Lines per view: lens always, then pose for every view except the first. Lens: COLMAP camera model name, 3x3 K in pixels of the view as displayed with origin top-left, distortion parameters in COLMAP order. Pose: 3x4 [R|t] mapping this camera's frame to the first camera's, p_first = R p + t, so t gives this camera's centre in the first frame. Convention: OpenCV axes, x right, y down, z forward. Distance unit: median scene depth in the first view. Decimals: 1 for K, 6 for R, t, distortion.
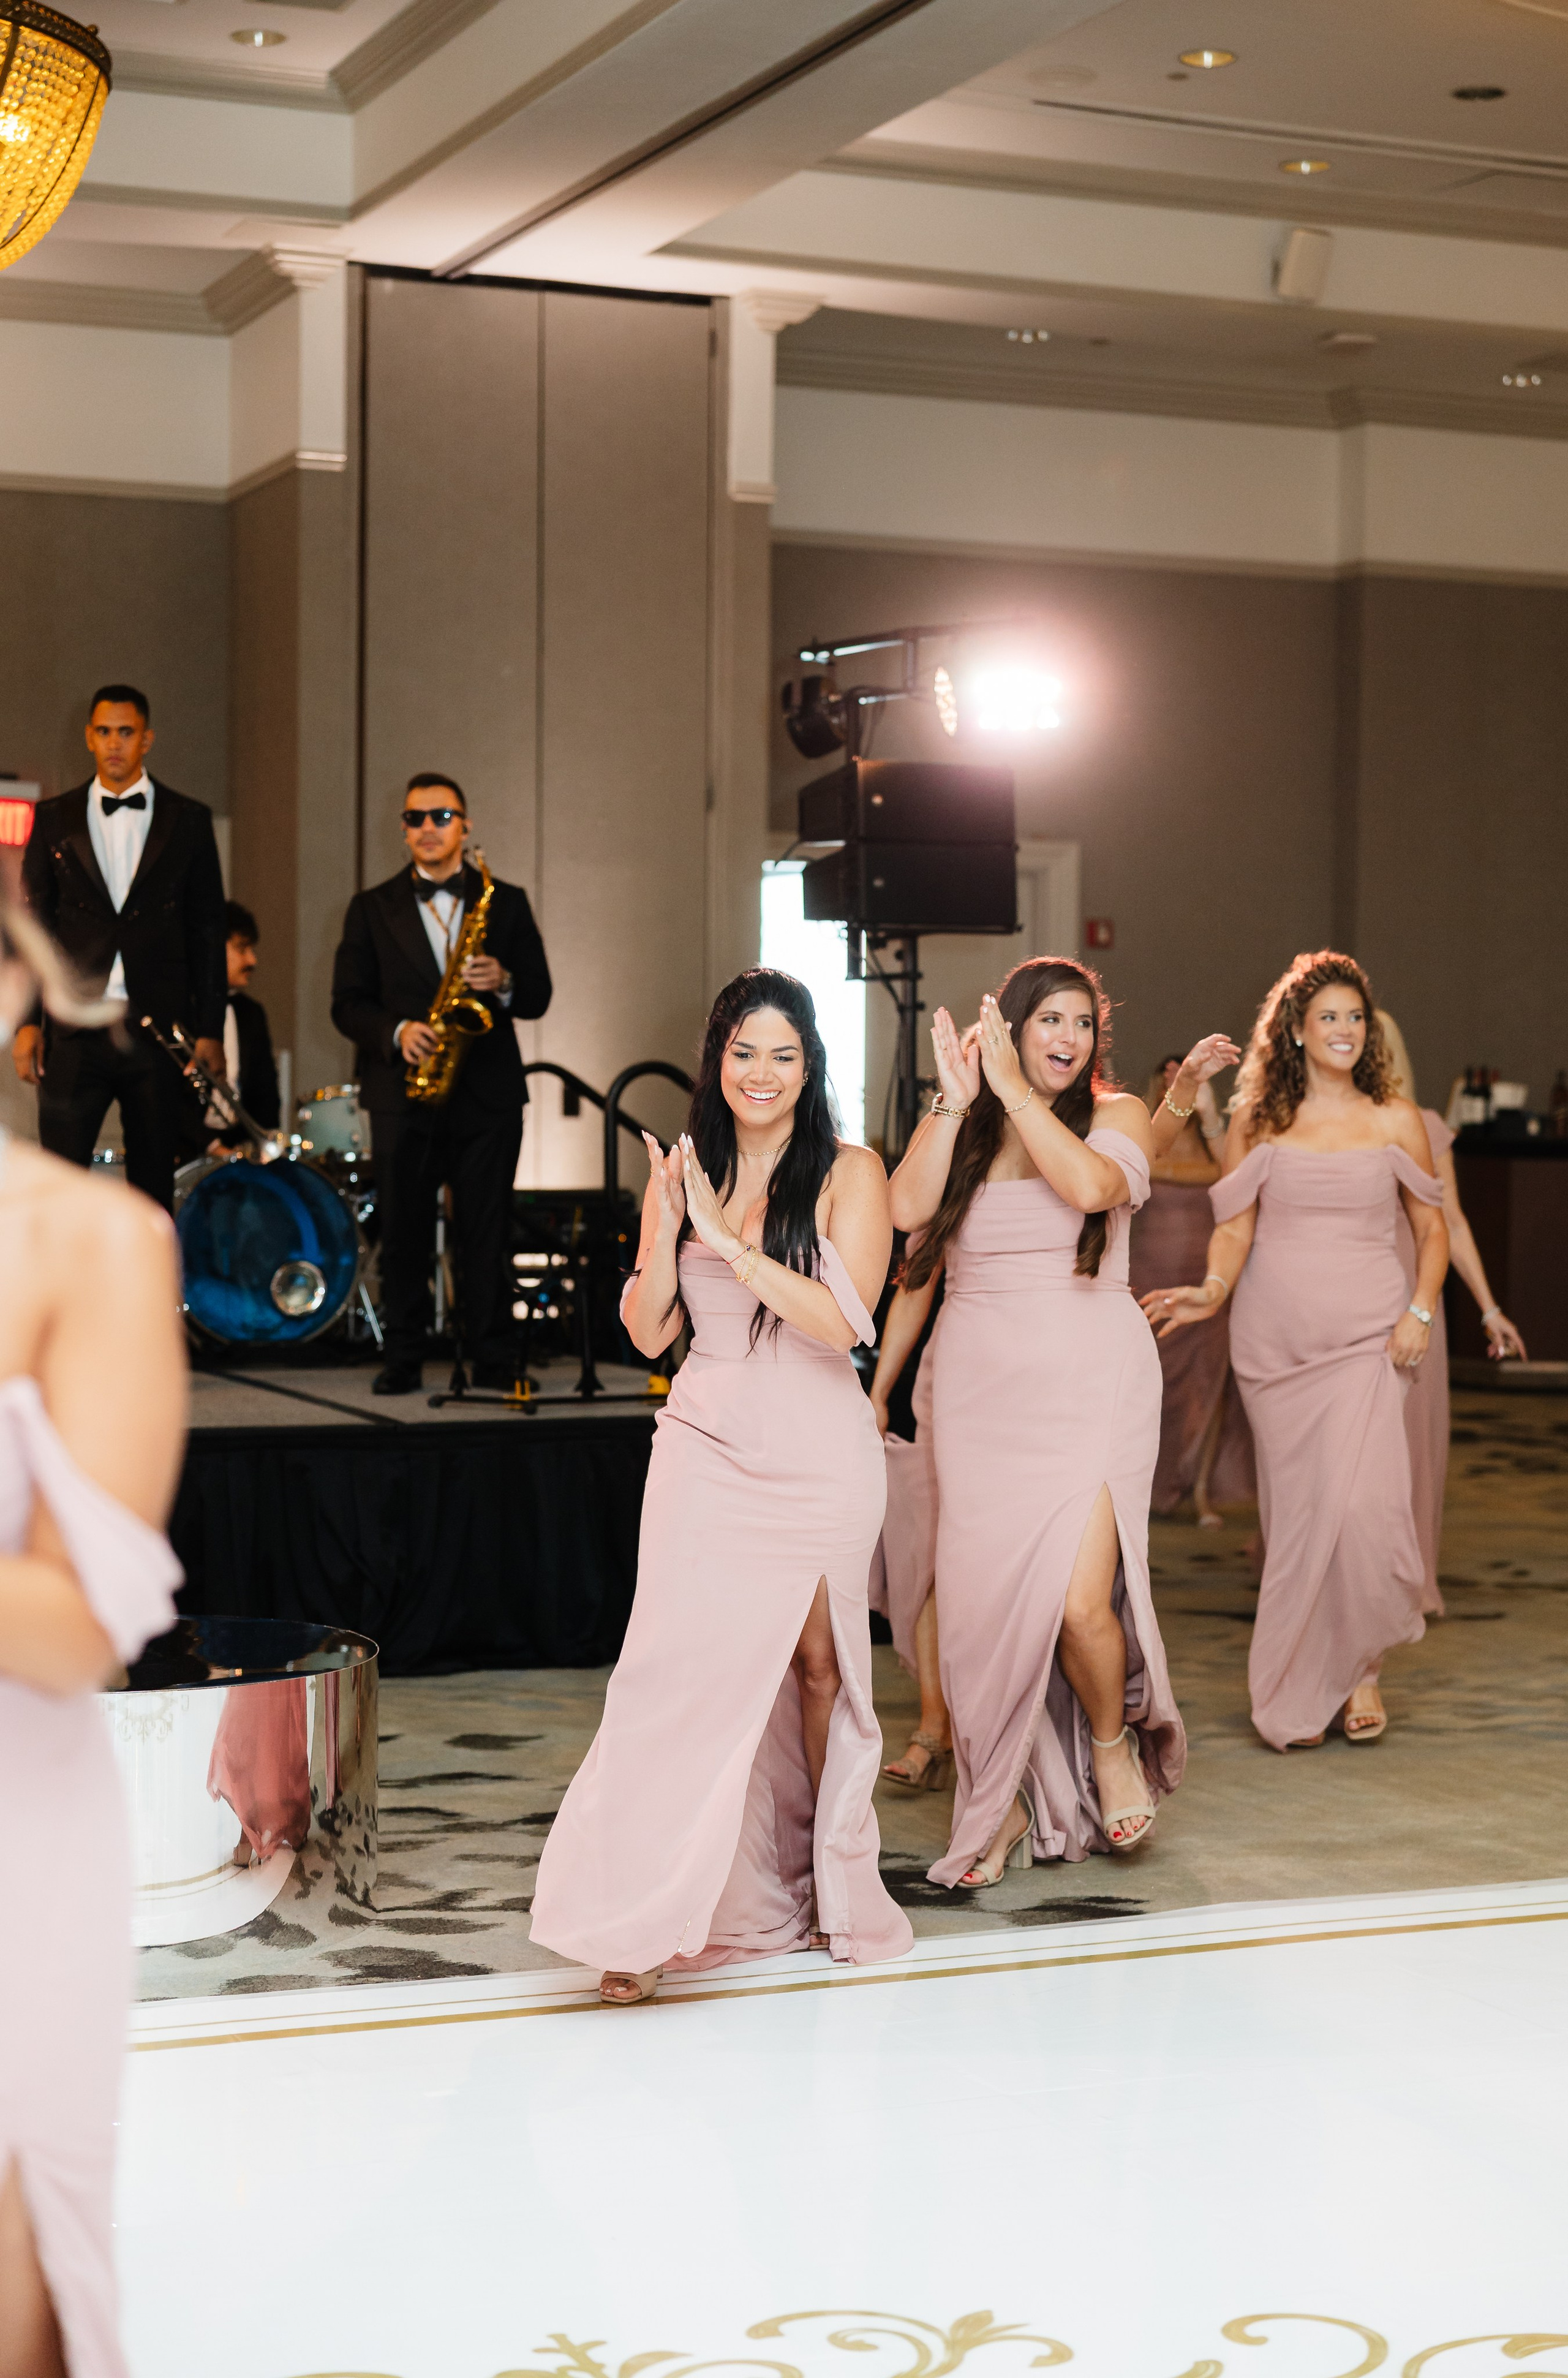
lens RADIAL K [[3940.6, 0, 854.6], [0, 3940.6, 1200.1], [0, 0, 1]] dist [-0.005237, 0.043207]
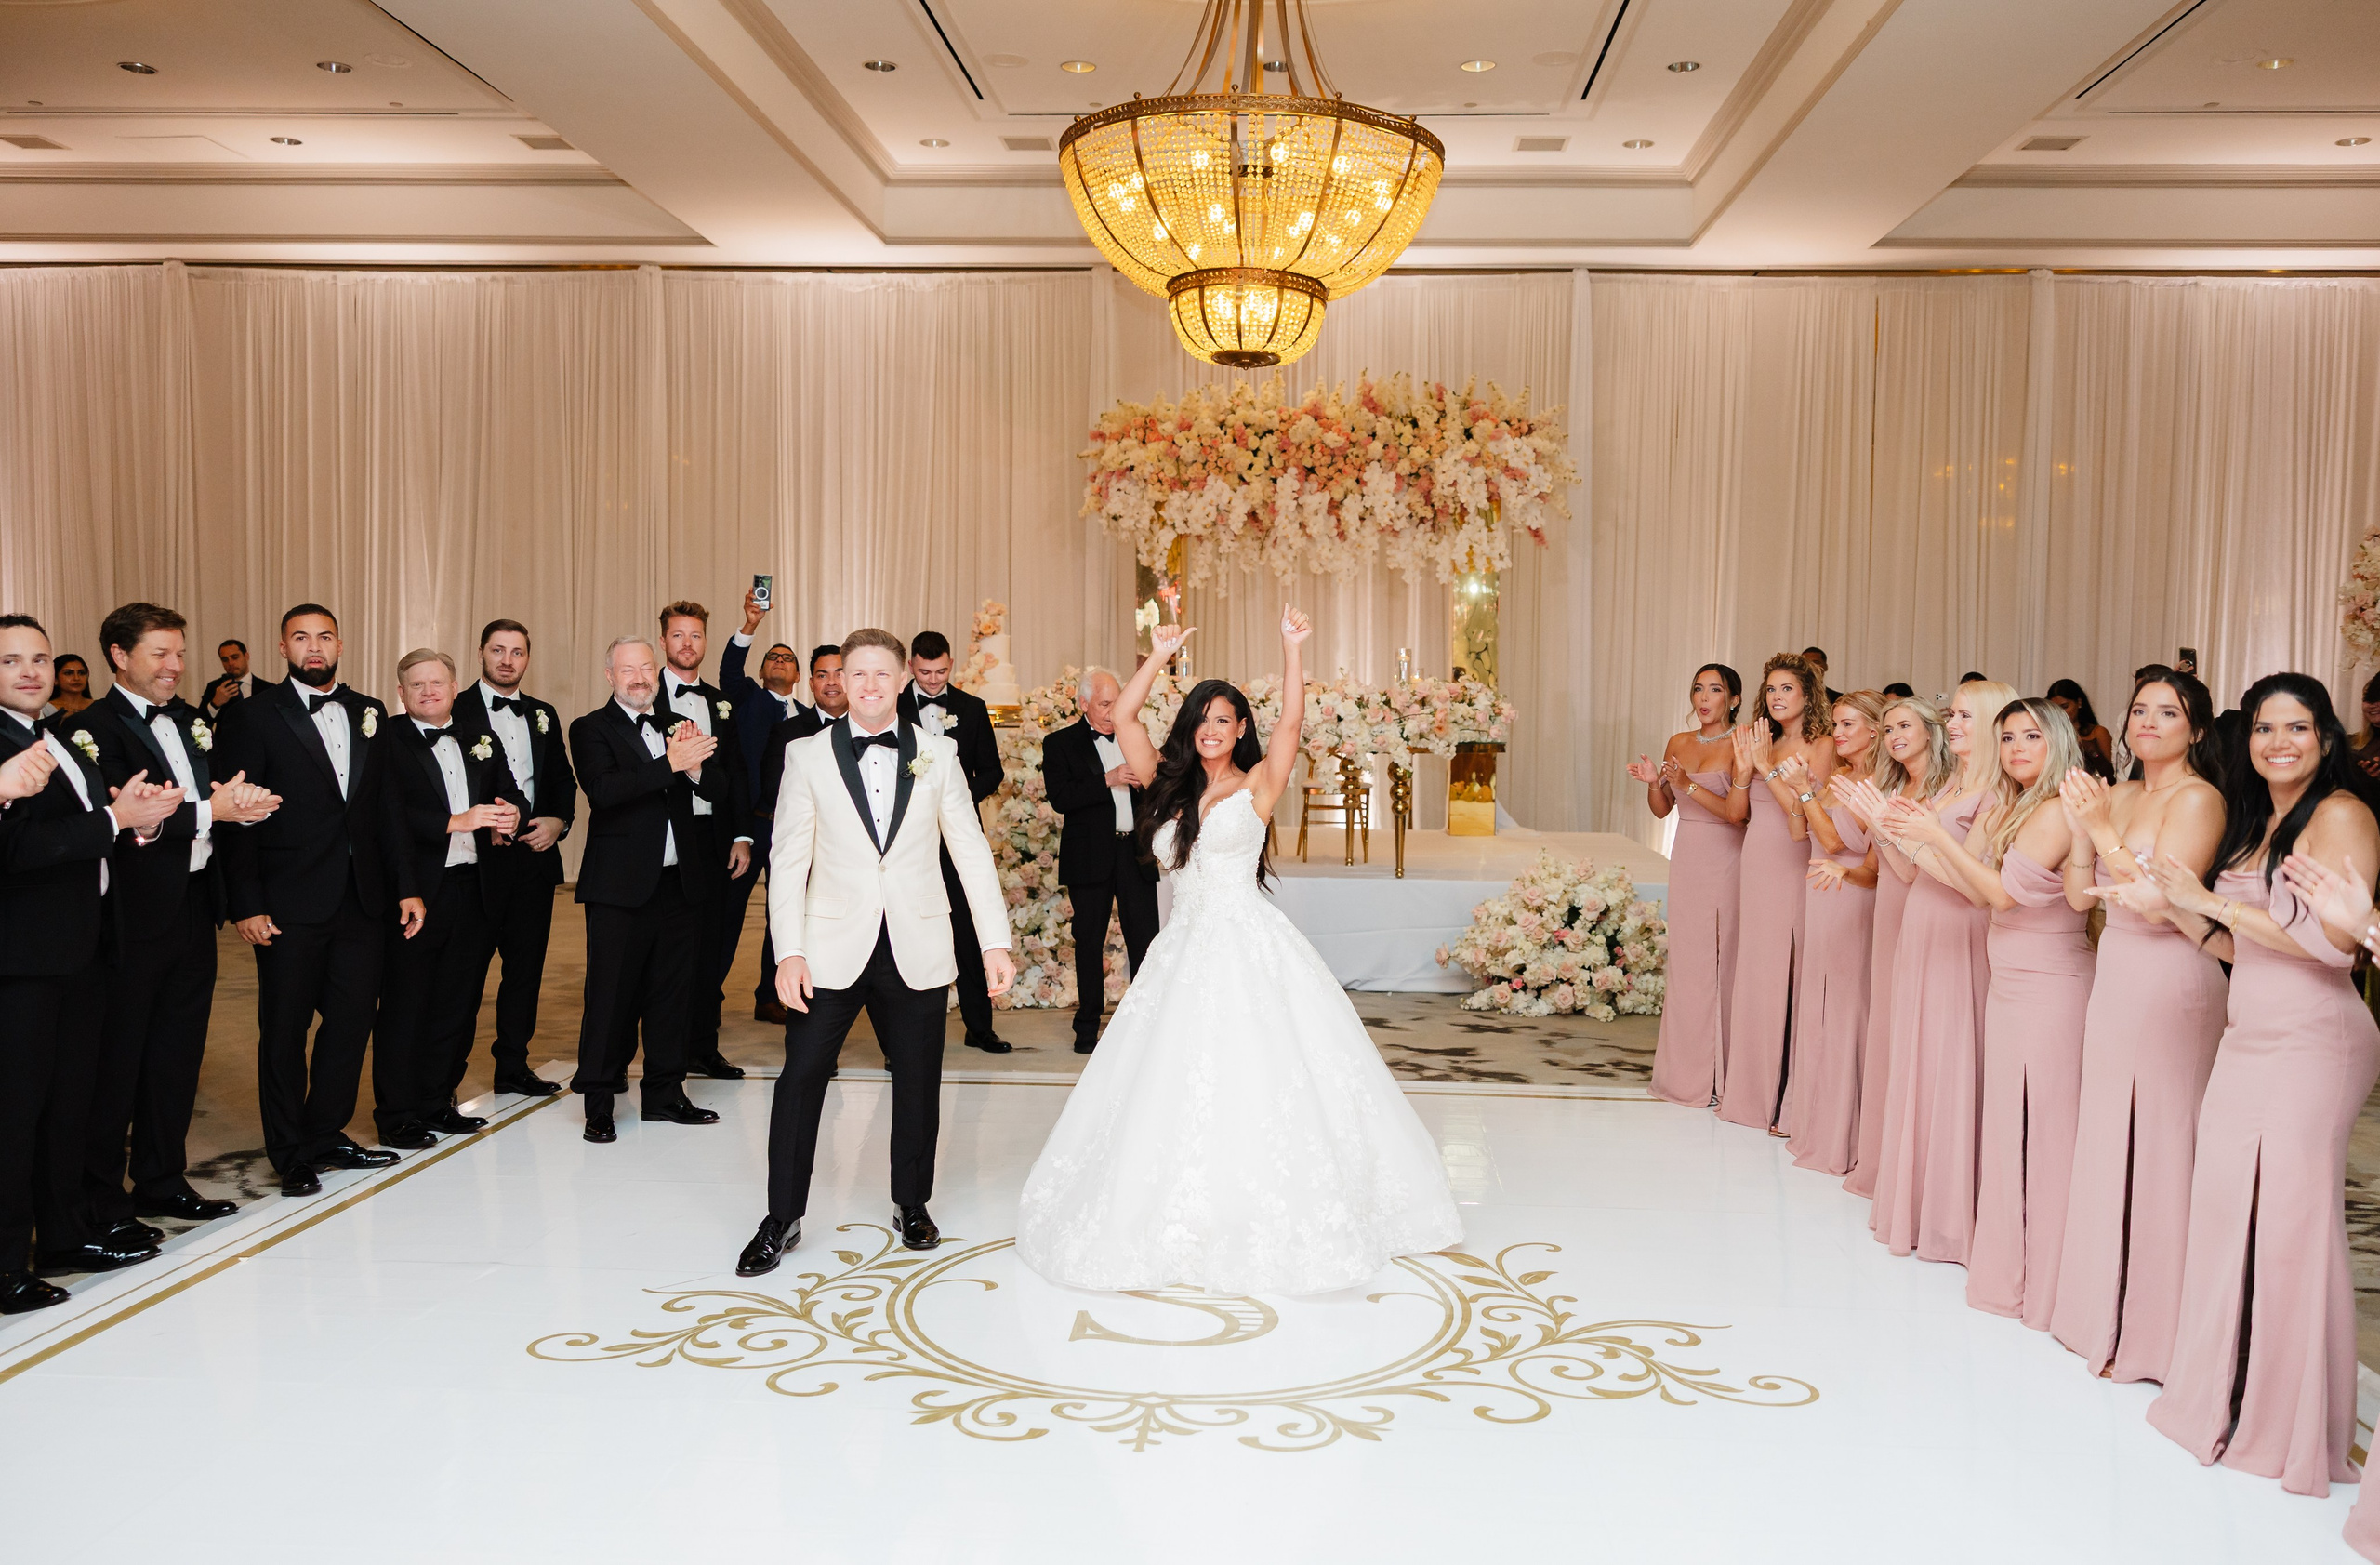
lens RADIAL K [[1907.5, 0, 1222.3], [0, 1907.5, 784.4], [0, 0, 1]] dist [0.001458, 0.002475]
pose [[-0.891971, -0.048297, 0.449505, -0.151663], [-0.009690, 0.996091, 0.087797, -0.029881], [-0.451989, 0.073957, -0.888952, 0.537265]]
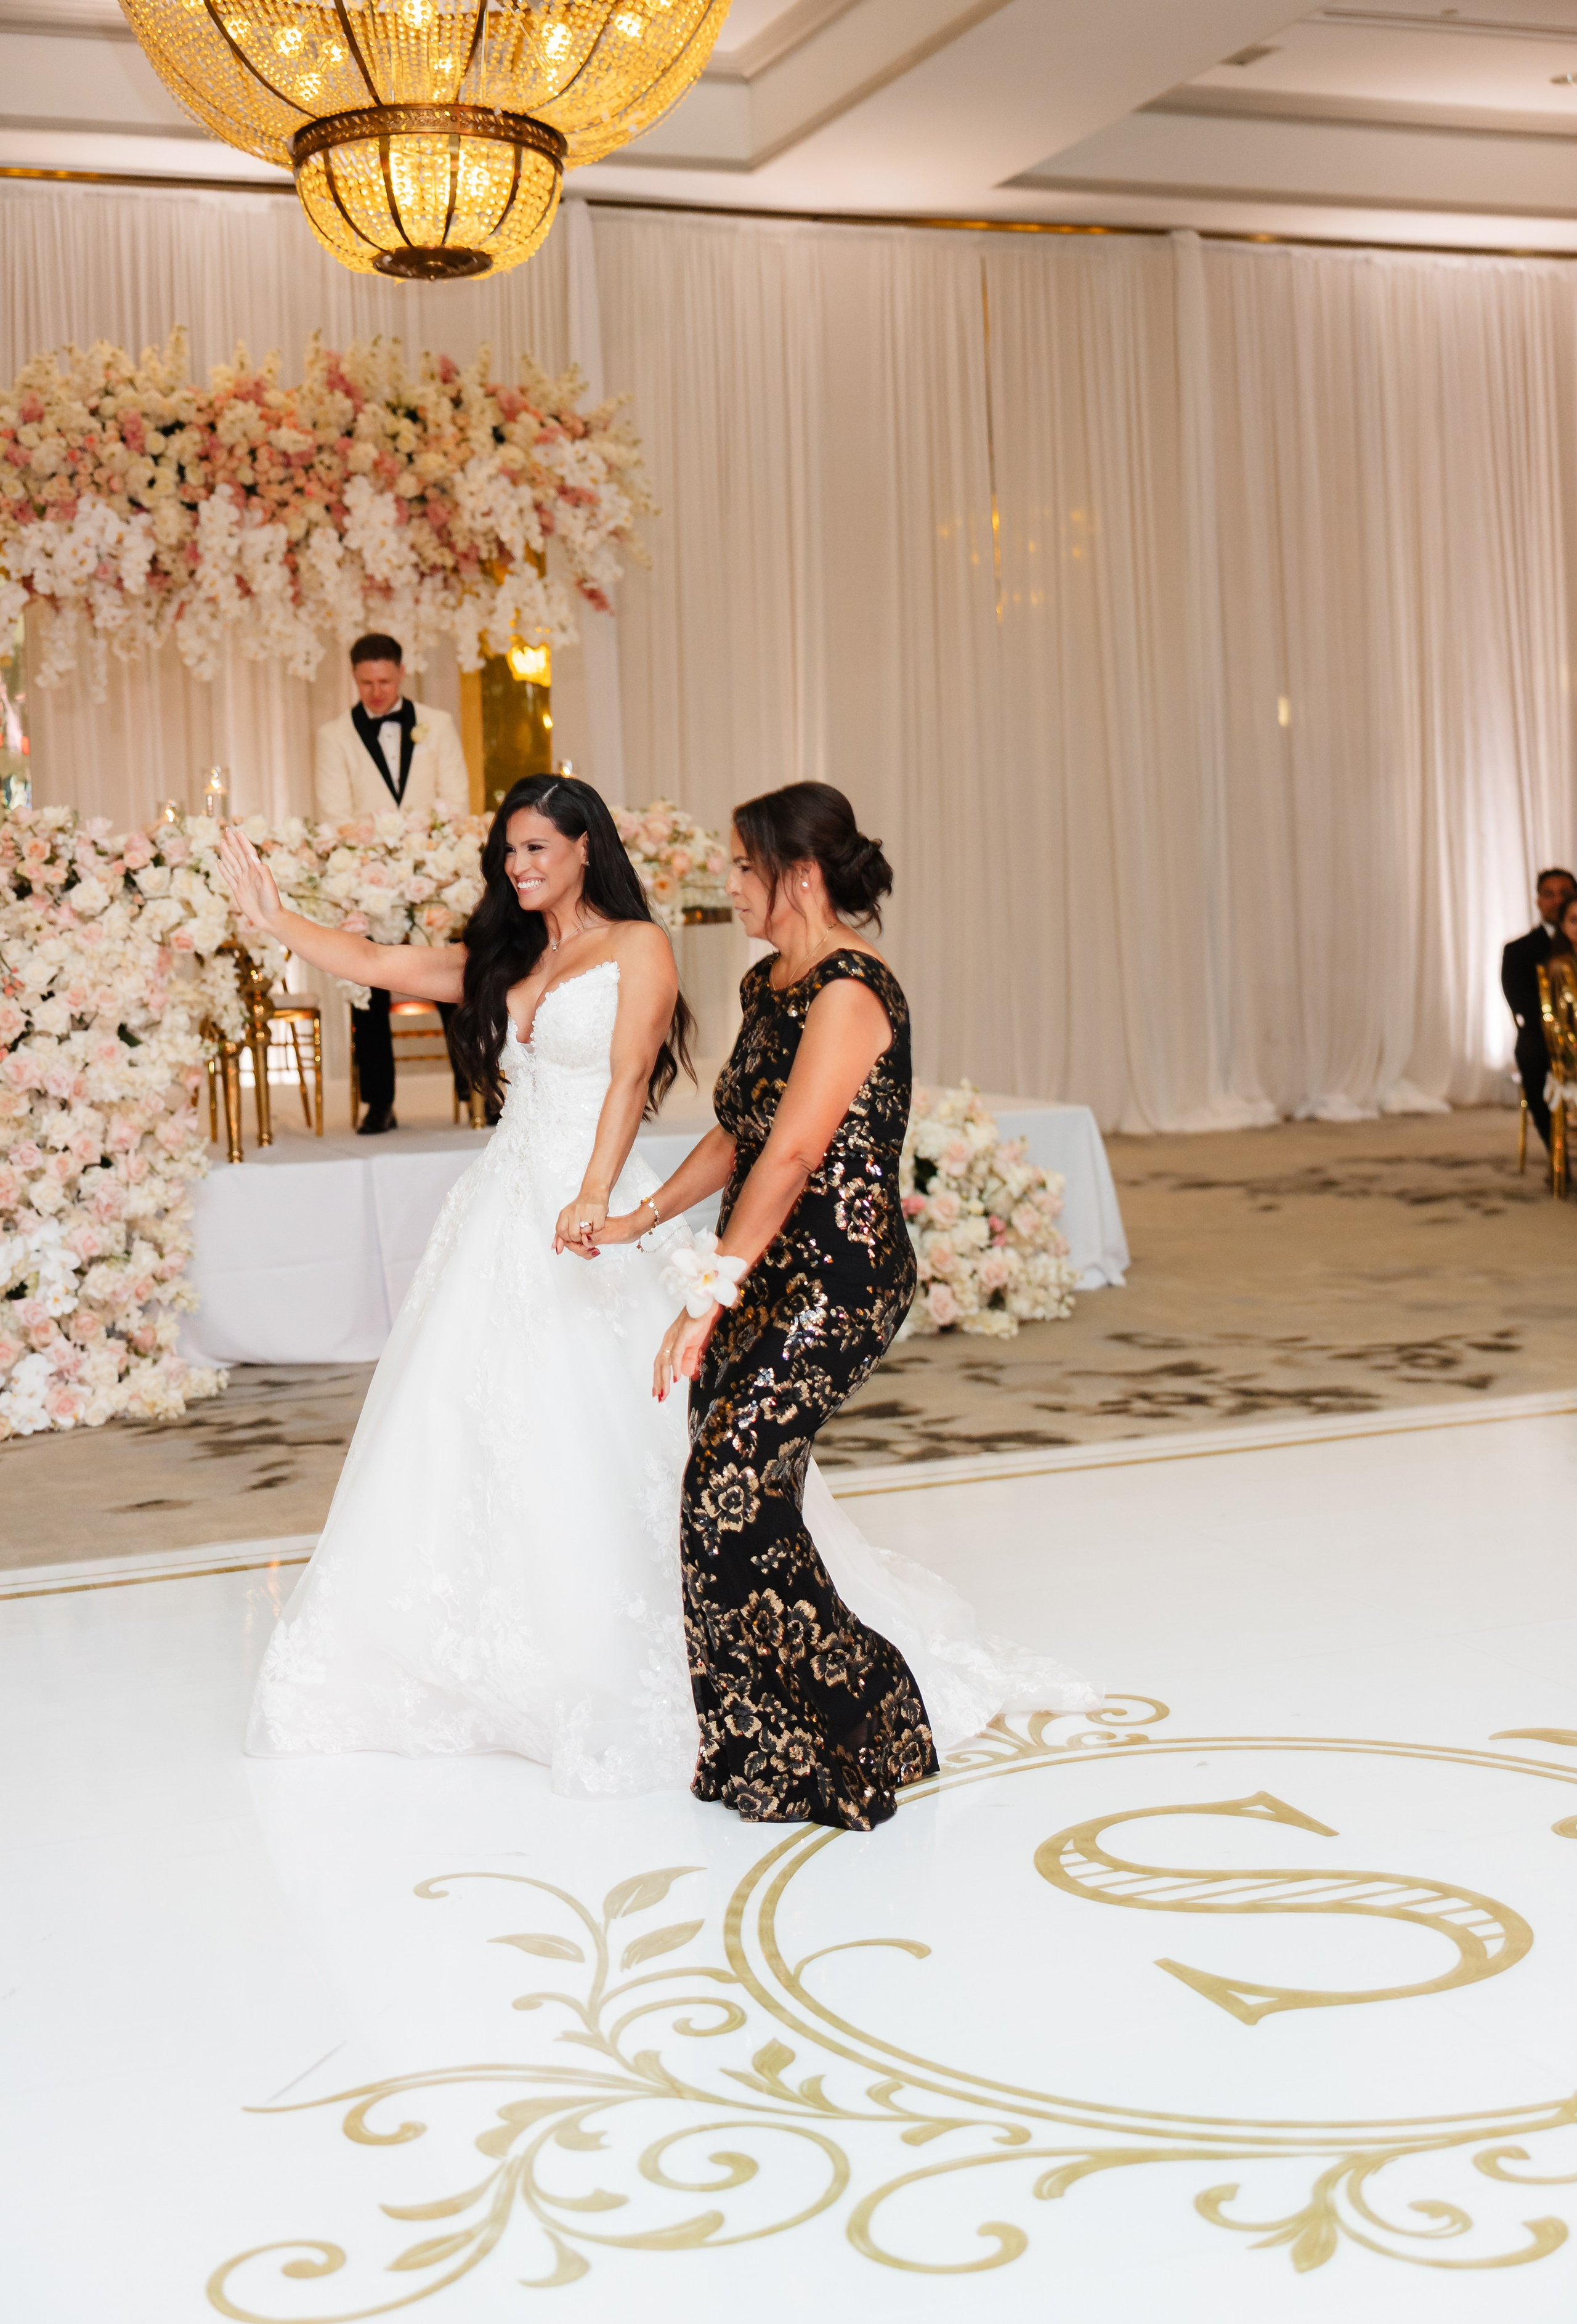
lens RADIAL K [[2860.7, 0, 790.1], [0, 2860.7, 707.3], [0, 0, 1]] dist [0.026067, -0.026720]
pose [[-0.998337, 0.025135, 0.051883, 0.032436], [0.023936, 0.999435, -0.023589, -0.013356], [-0.052447, -0.022308, -0.998375, 0.514392]]
